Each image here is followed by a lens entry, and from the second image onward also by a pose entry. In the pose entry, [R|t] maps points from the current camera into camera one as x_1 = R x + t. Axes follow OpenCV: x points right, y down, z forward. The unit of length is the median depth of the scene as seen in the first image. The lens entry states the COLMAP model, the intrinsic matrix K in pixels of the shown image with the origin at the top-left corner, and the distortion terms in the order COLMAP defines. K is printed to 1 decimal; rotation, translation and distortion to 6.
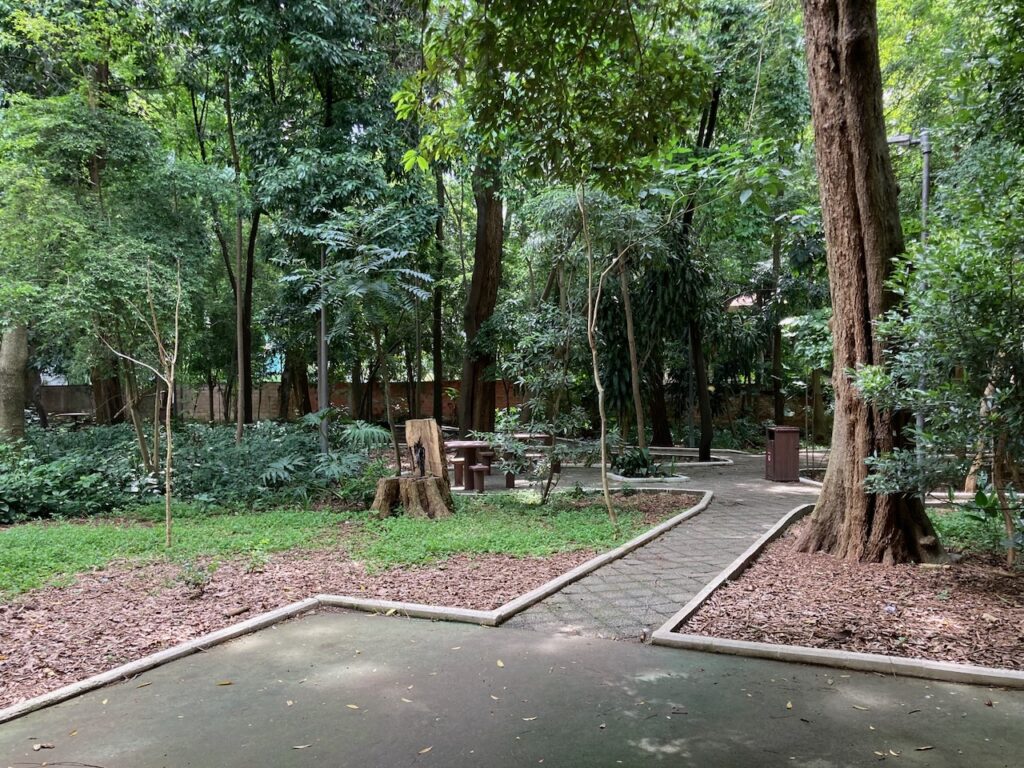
lens RADIAL K [[841.7, 0, 516.5], [0, 841.7, 385.3], [0, 0, 1]] dist [0.013614, 0.017976]
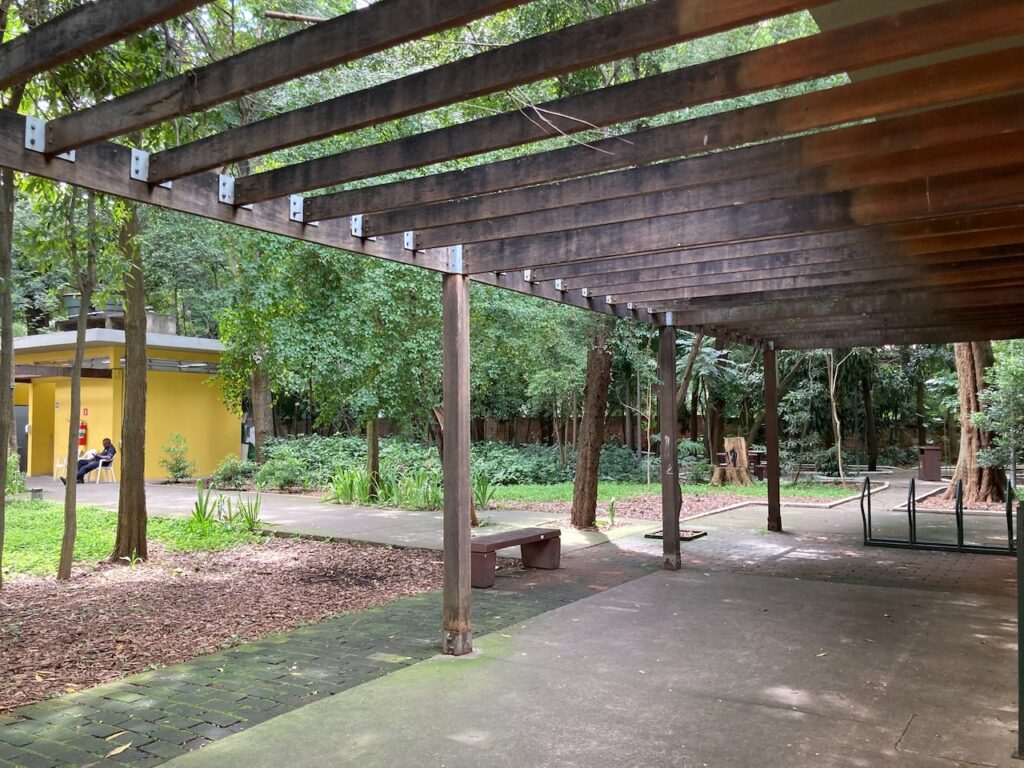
lens RADIAL K [[841.7, 0, 507.0], [0, 841.7, 385.0], [0, 0, 1]] dist [0.013614, 0.017976]
pose [[0.990577, -0.003621, -0.136910, -0.487312], [-0.002153, 0.999115, -0.041997, 0.002243], [0.136941, 0.041896, 0.989693, -1.332869]]
